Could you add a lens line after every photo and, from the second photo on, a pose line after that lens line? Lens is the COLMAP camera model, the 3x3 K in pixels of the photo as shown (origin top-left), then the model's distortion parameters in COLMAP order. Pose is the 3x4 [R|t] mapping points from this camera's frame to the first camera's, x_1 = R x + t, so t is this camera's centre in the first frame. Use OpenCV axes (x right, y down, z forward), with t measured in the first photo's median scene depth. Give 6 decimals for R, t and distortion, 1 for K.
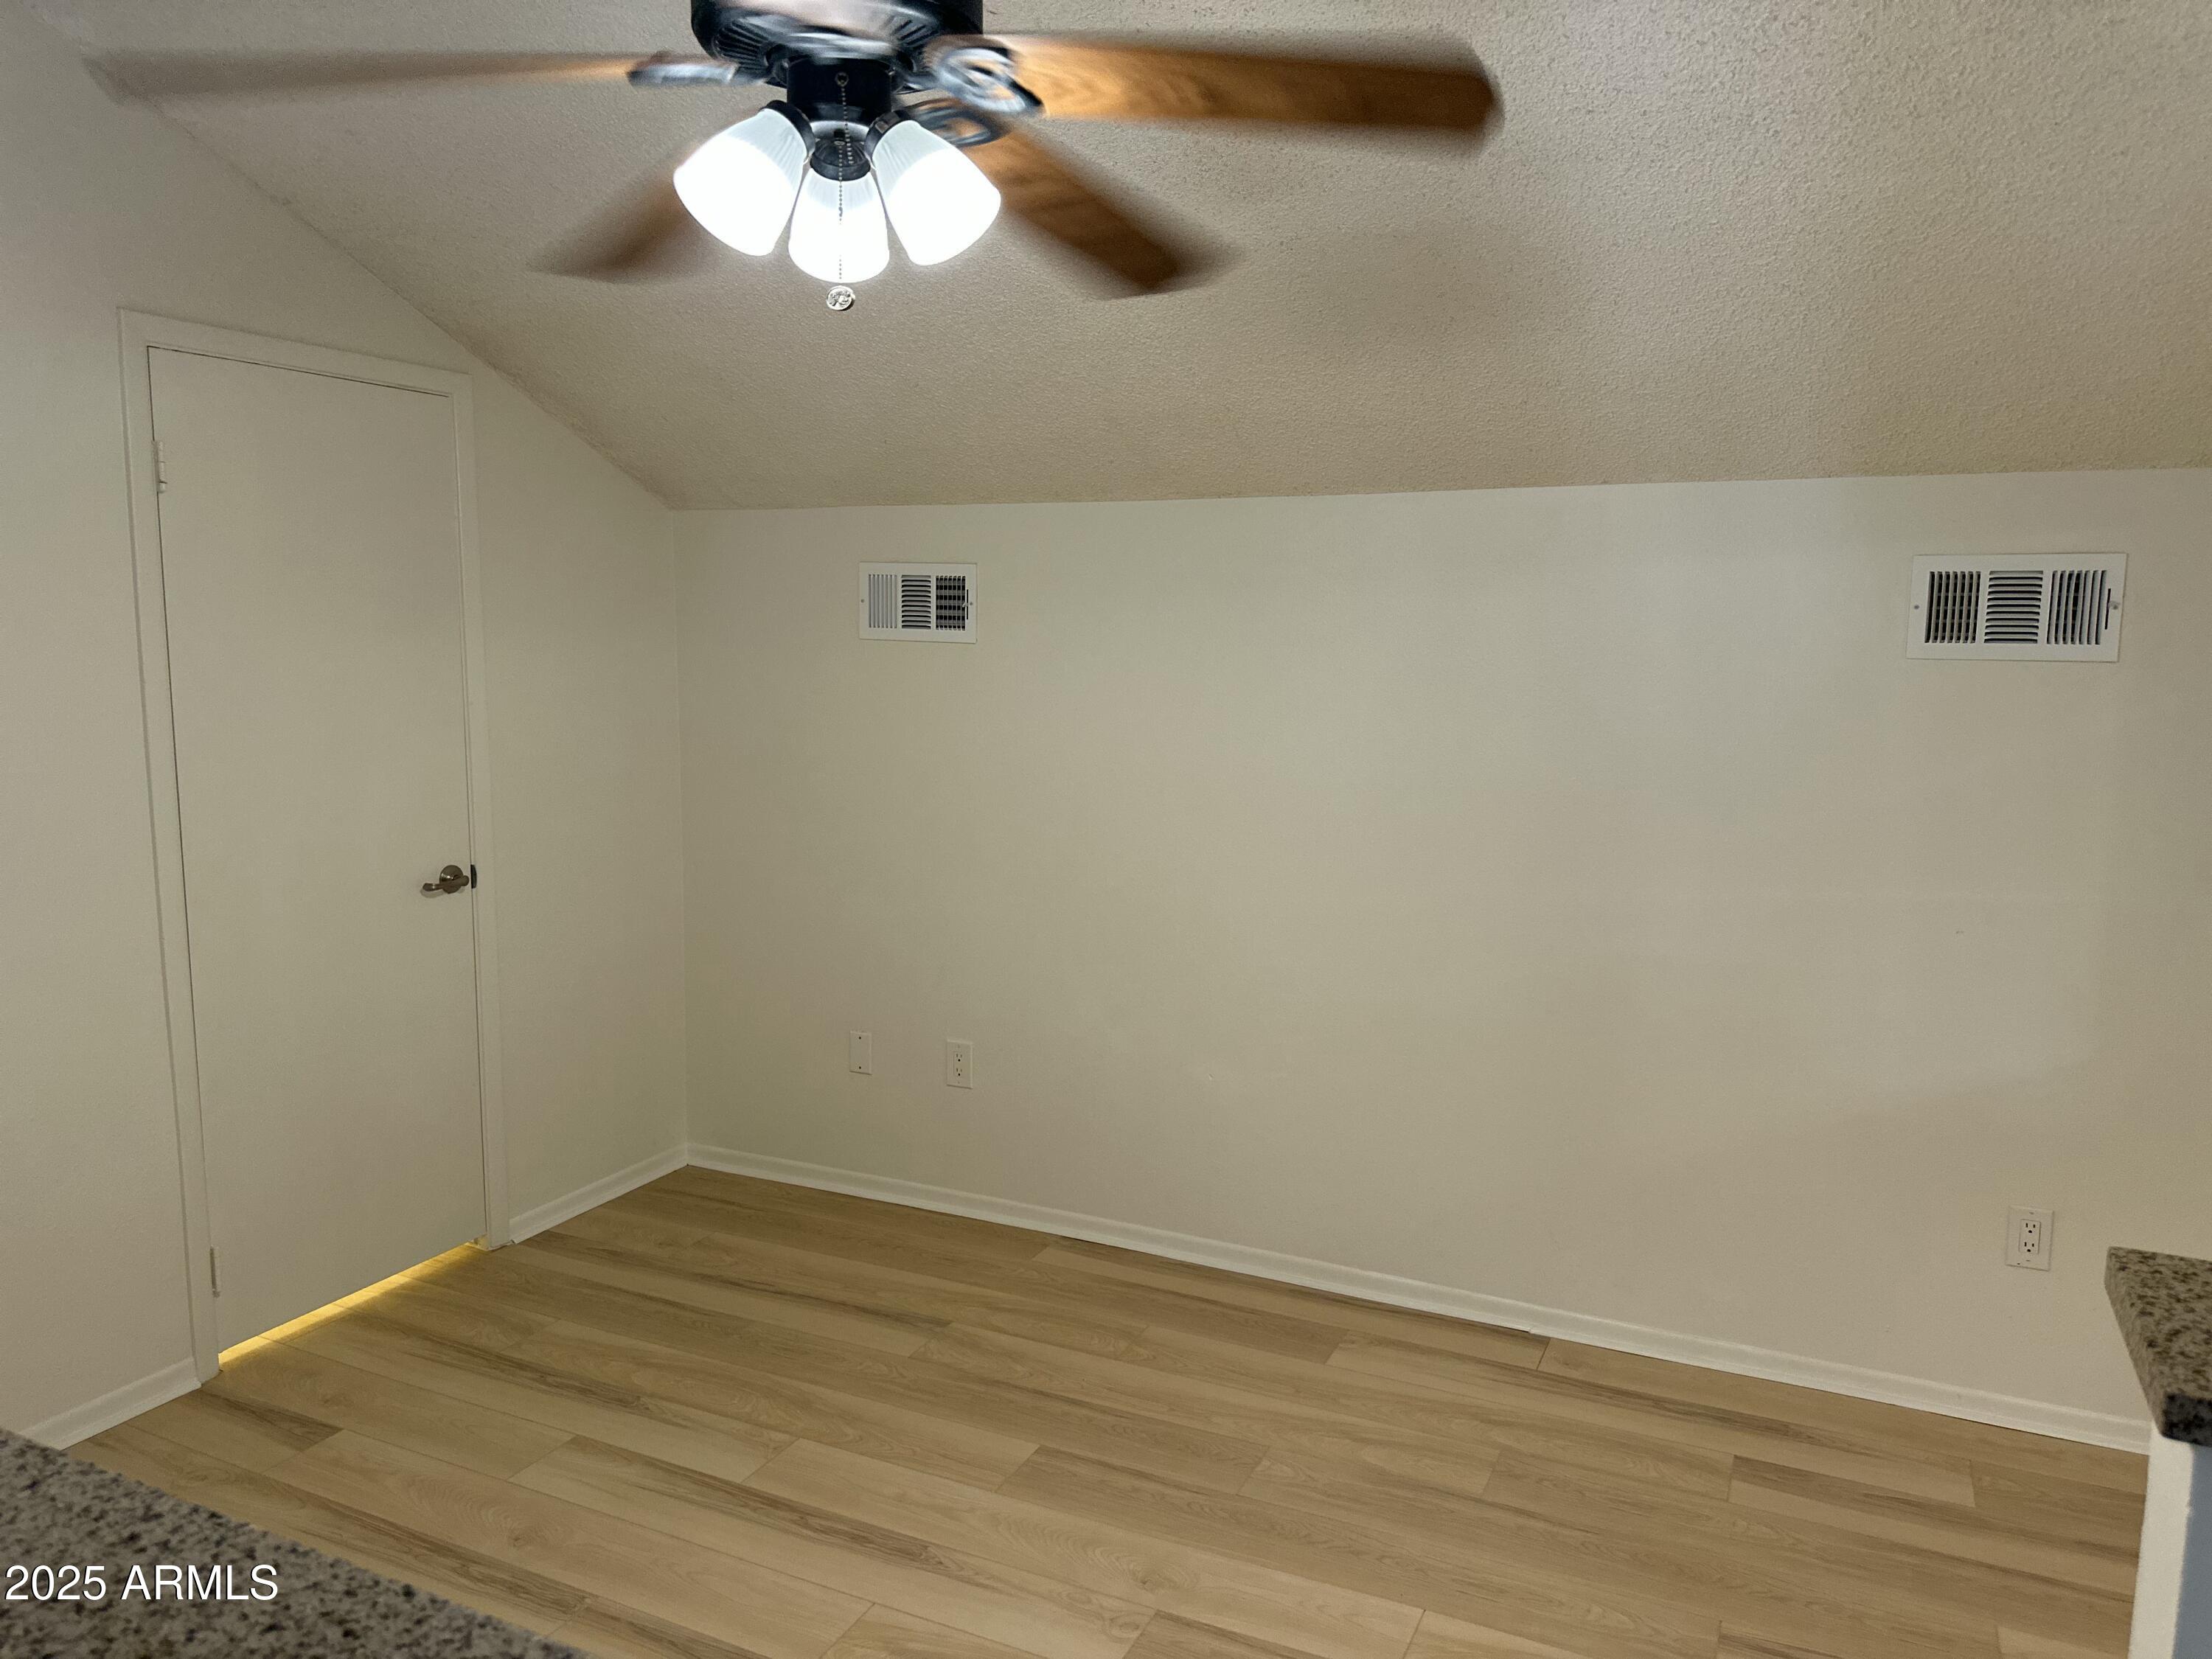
lens RADIAL K [[1560.7, 0, 1124.0], [0, 1560.7, 828.2], [0, 0, 1]] dist [0.072887, -0.101981]
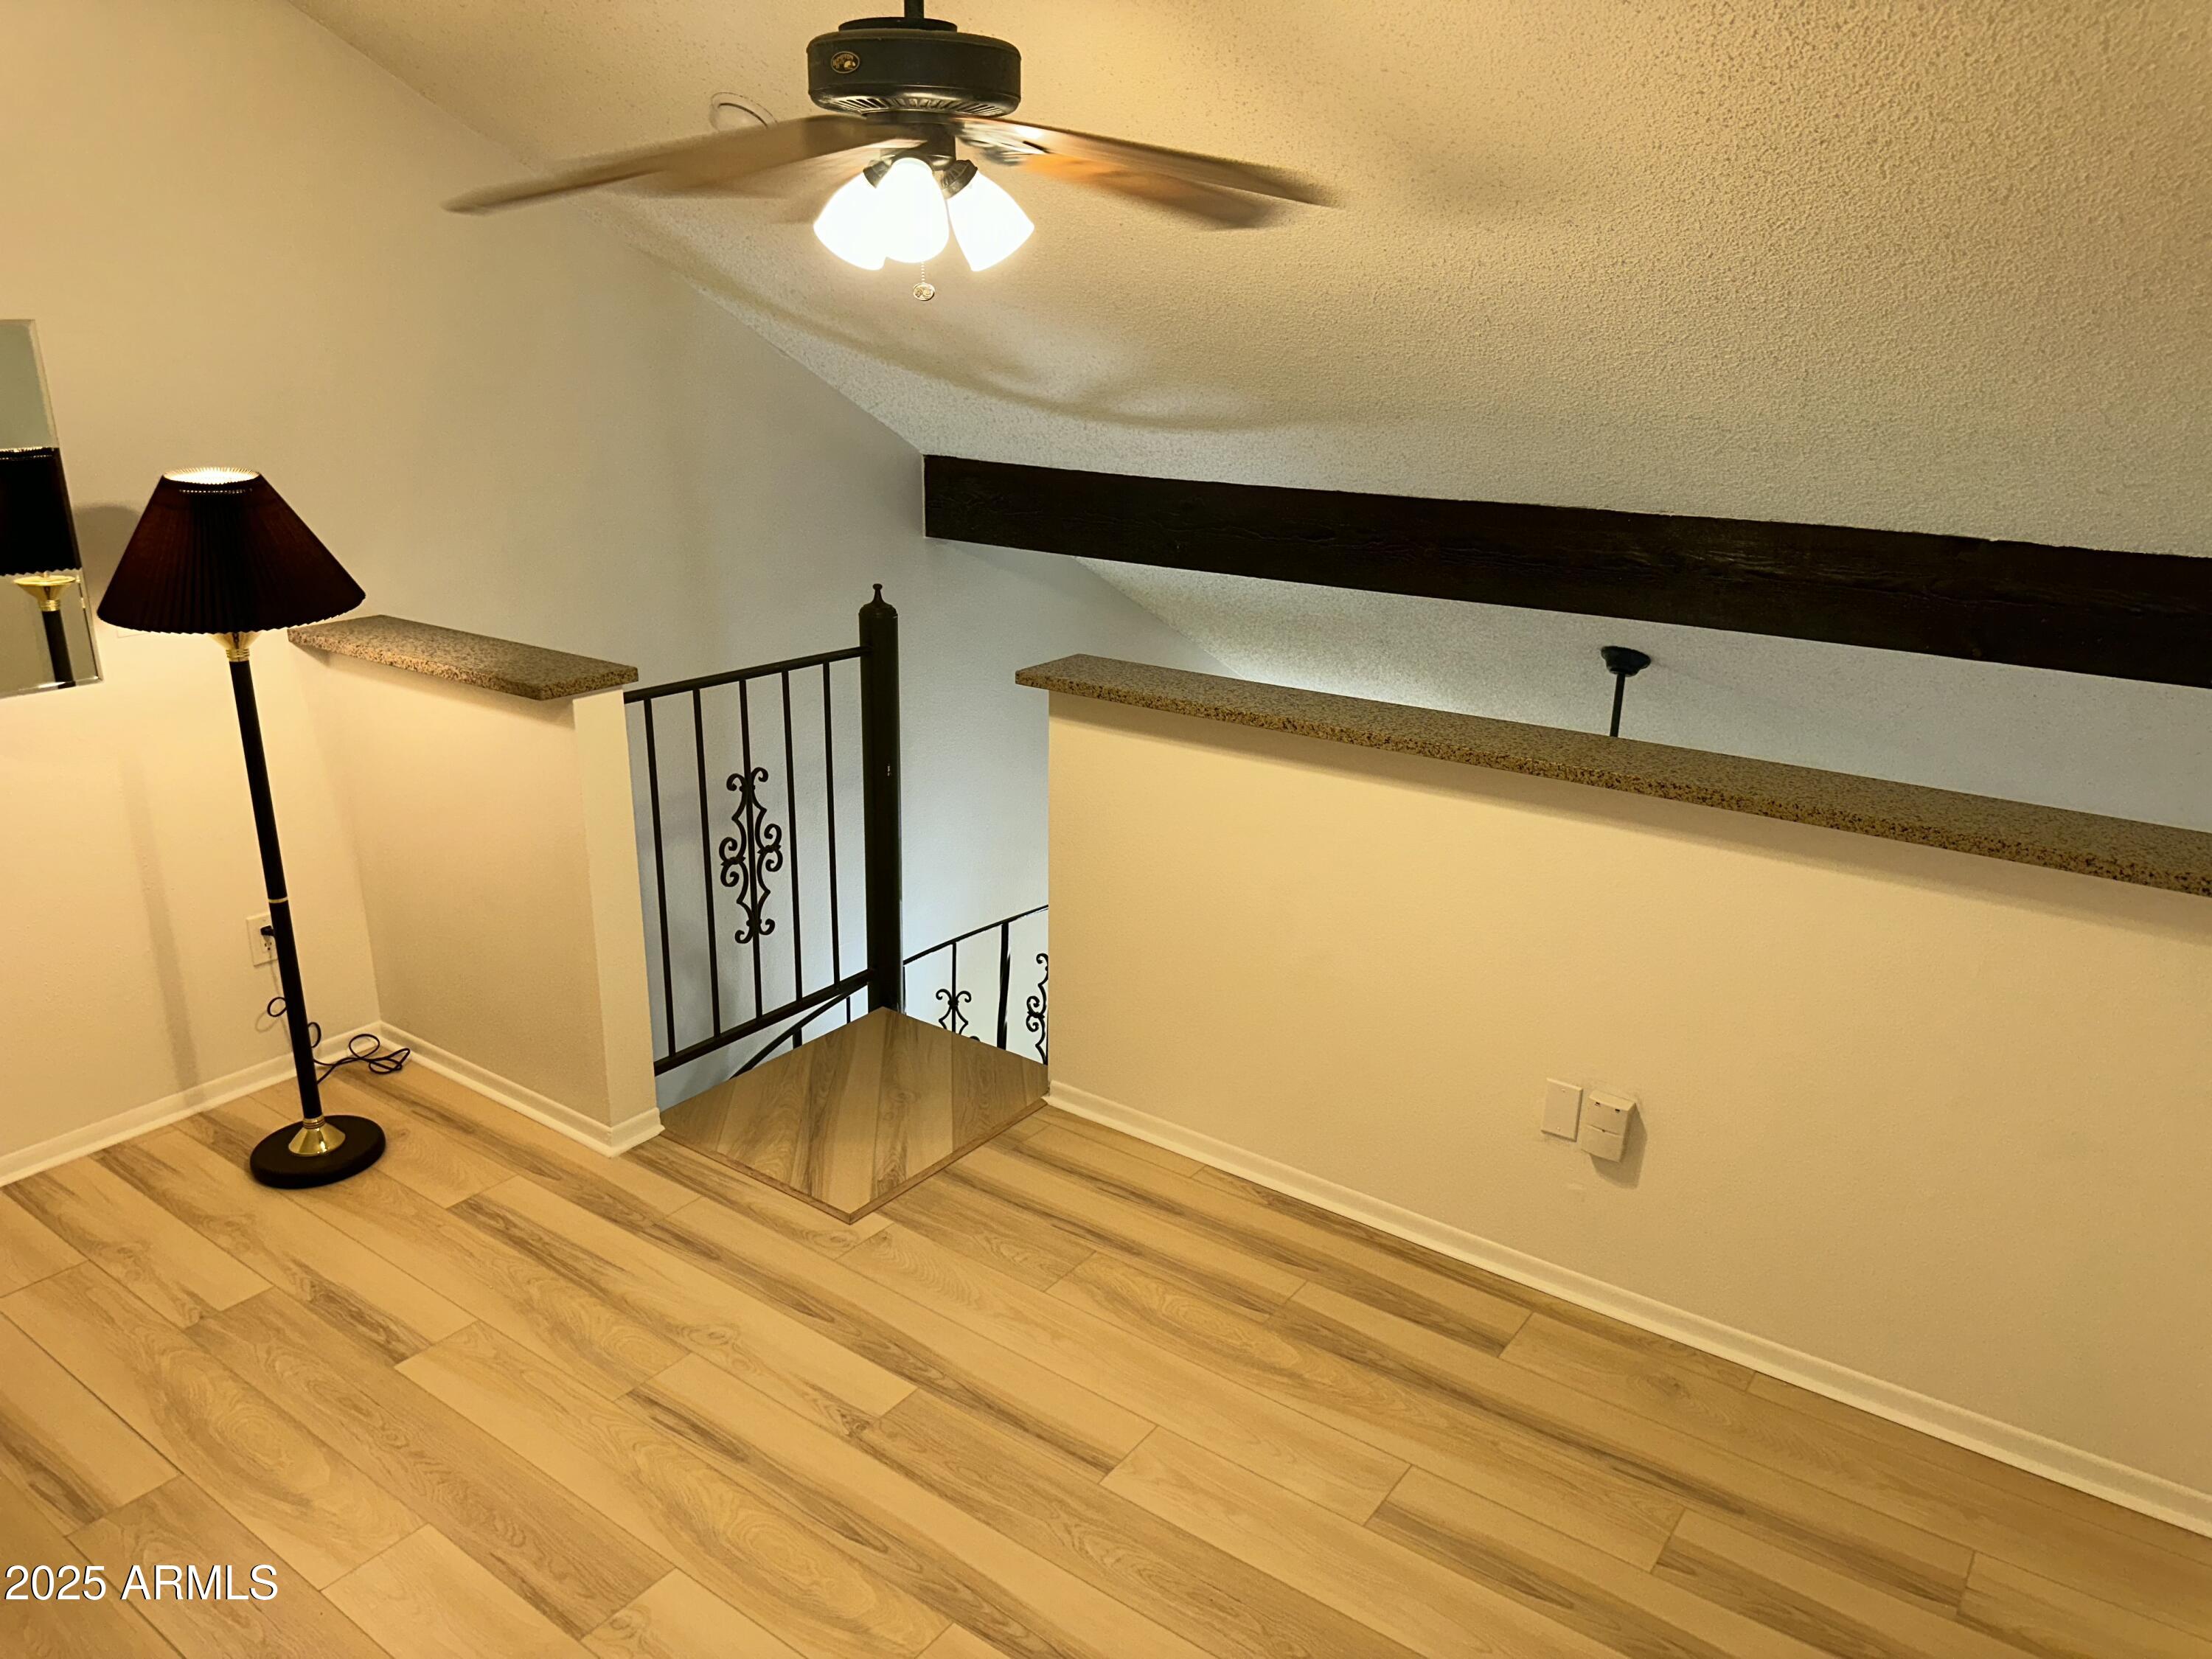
lens RADIAL K [[1560.7, 0, 1099.5], [0, 1560.7, 818.9], [0, 0, 1]] dist [0.072887, -0.101981]
pose [[-0.980897, -0.095392, 0.169531, -0.318953], [-0.010162, 0.895445, 0.445056, -0.288713], [-0.194260, 0.434832, -0.879309, 1.268263]]
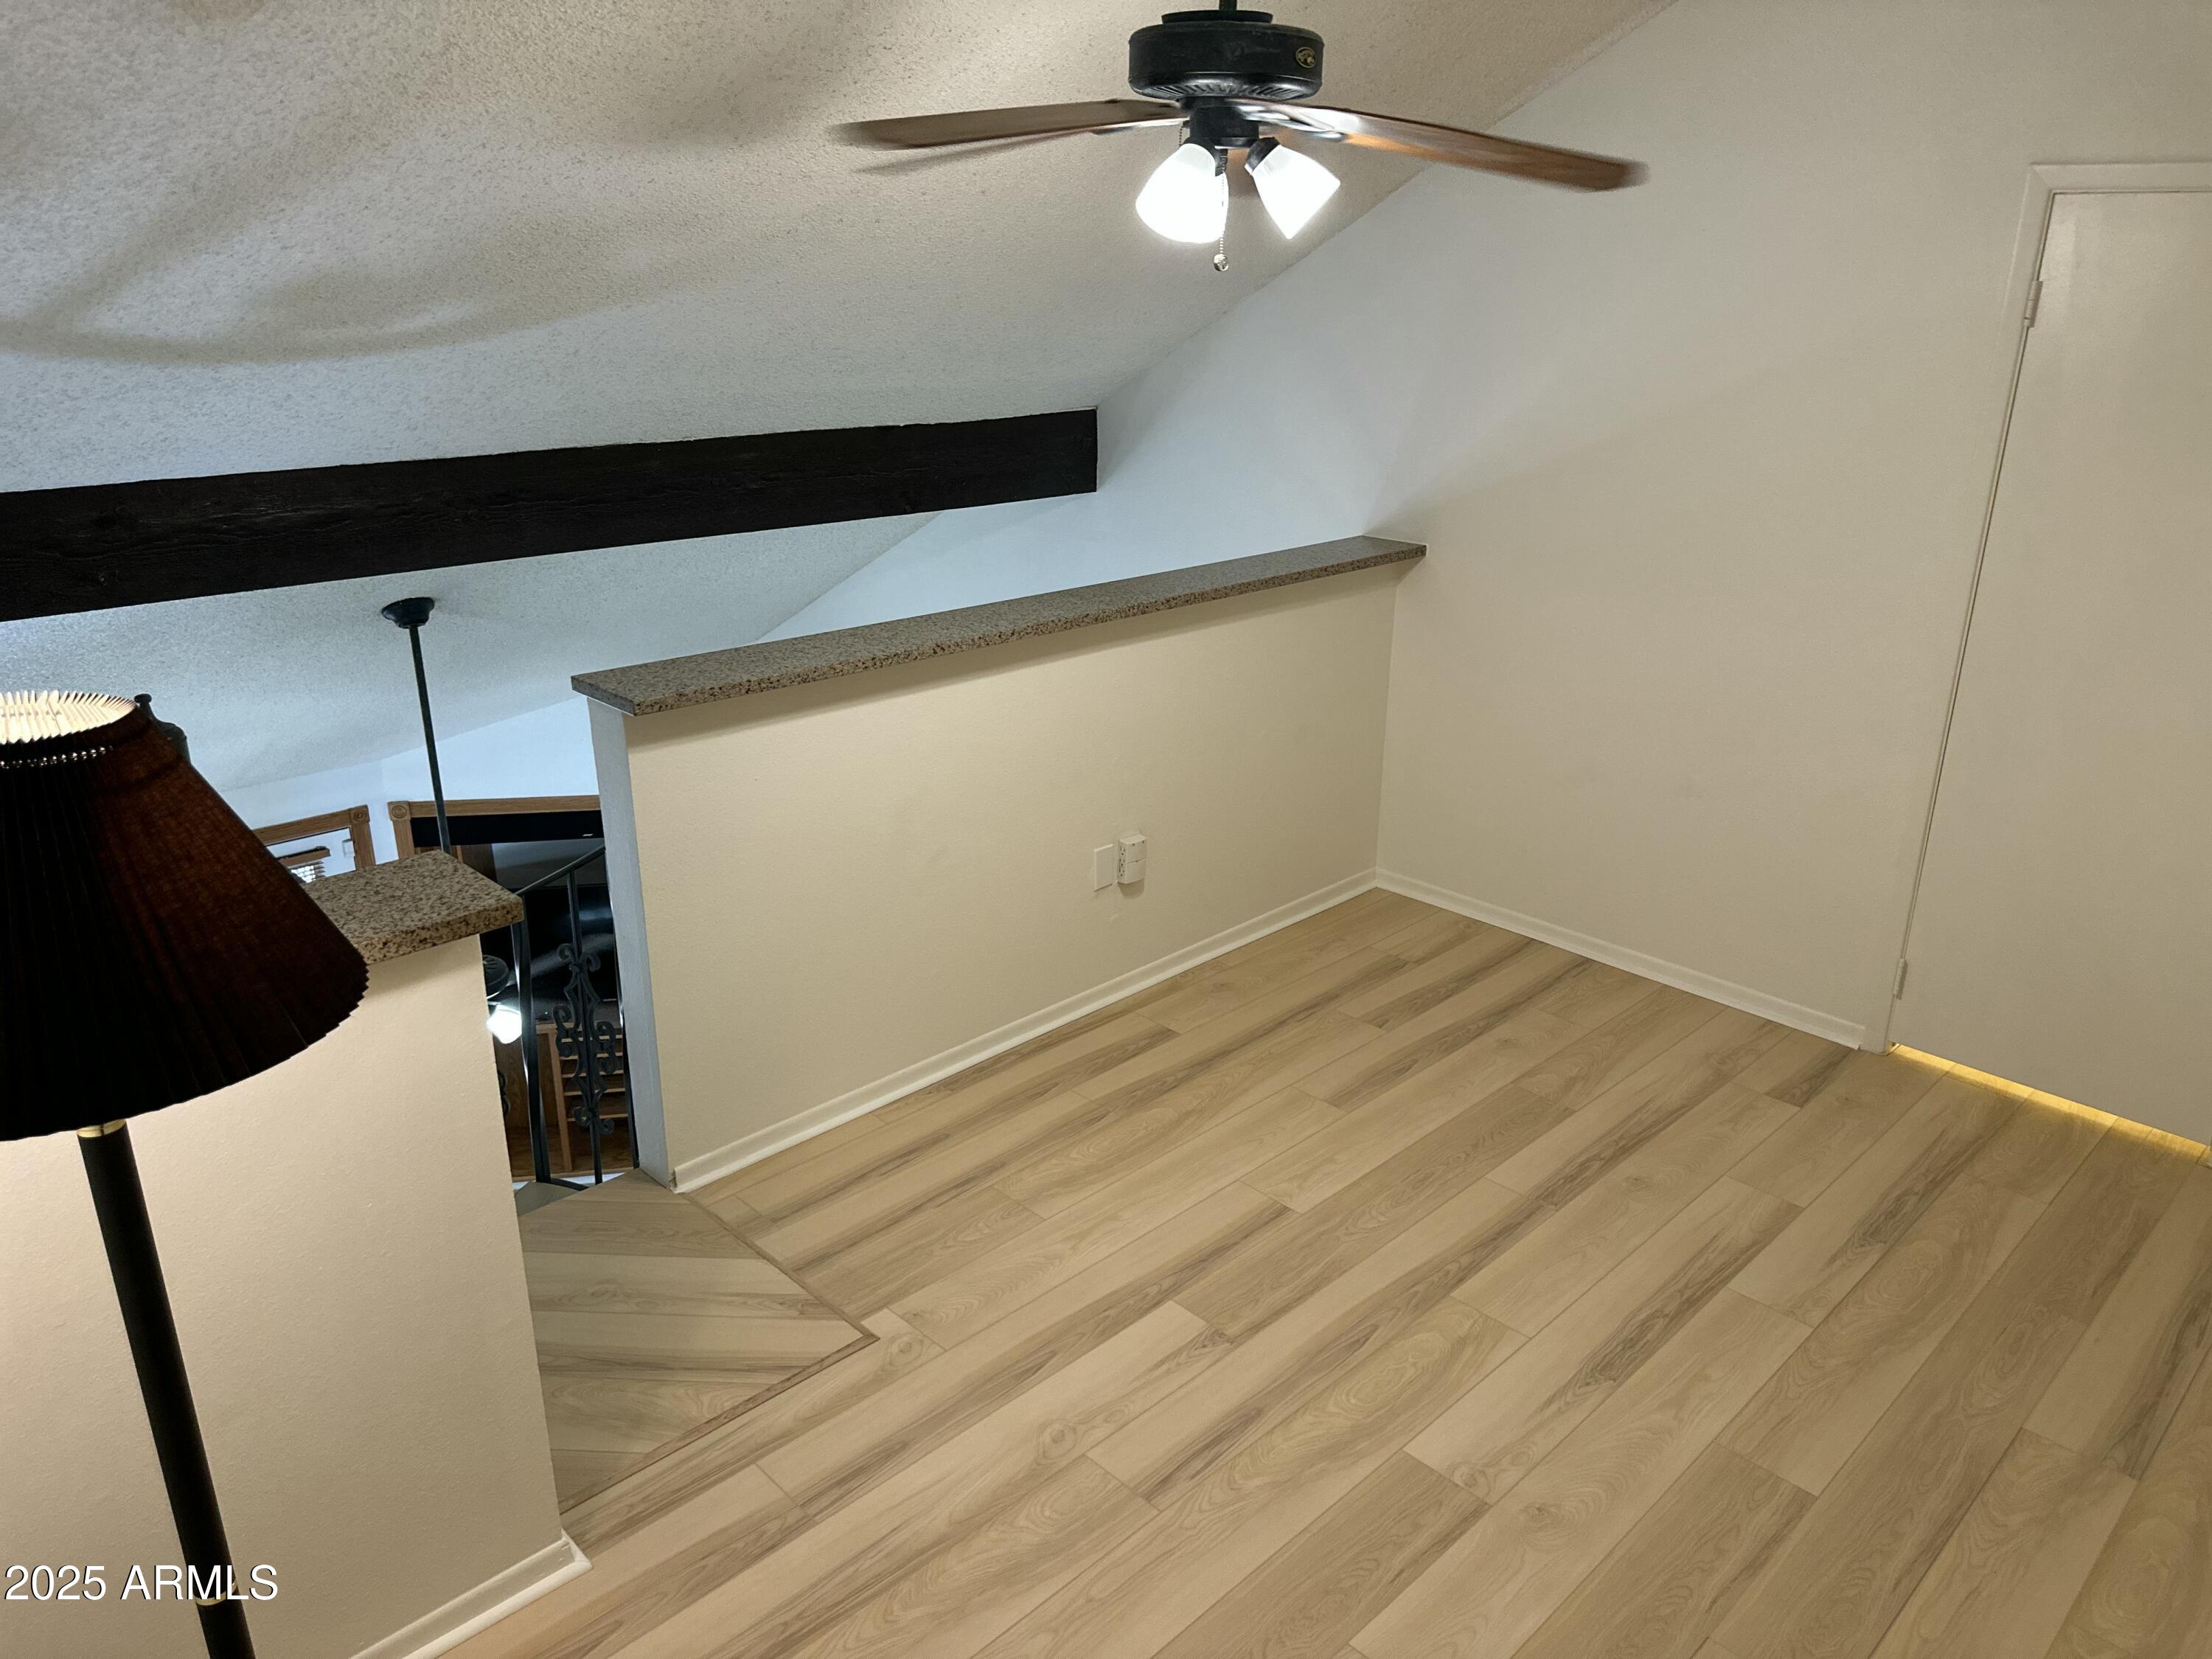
lens RADIAL K [[1560.7, 0, 1106.4], [0, 1560.7, 821.7], [0, 0, 1]] dist [0.072887, -0.101981]
pose [[-0.353838, 0.300757, -0.885632, 0.718281], [-0.140315, 0.919104, 0.368184, -0.203103], [0.924722, 0.254545, -0.283013, 0.776037]]
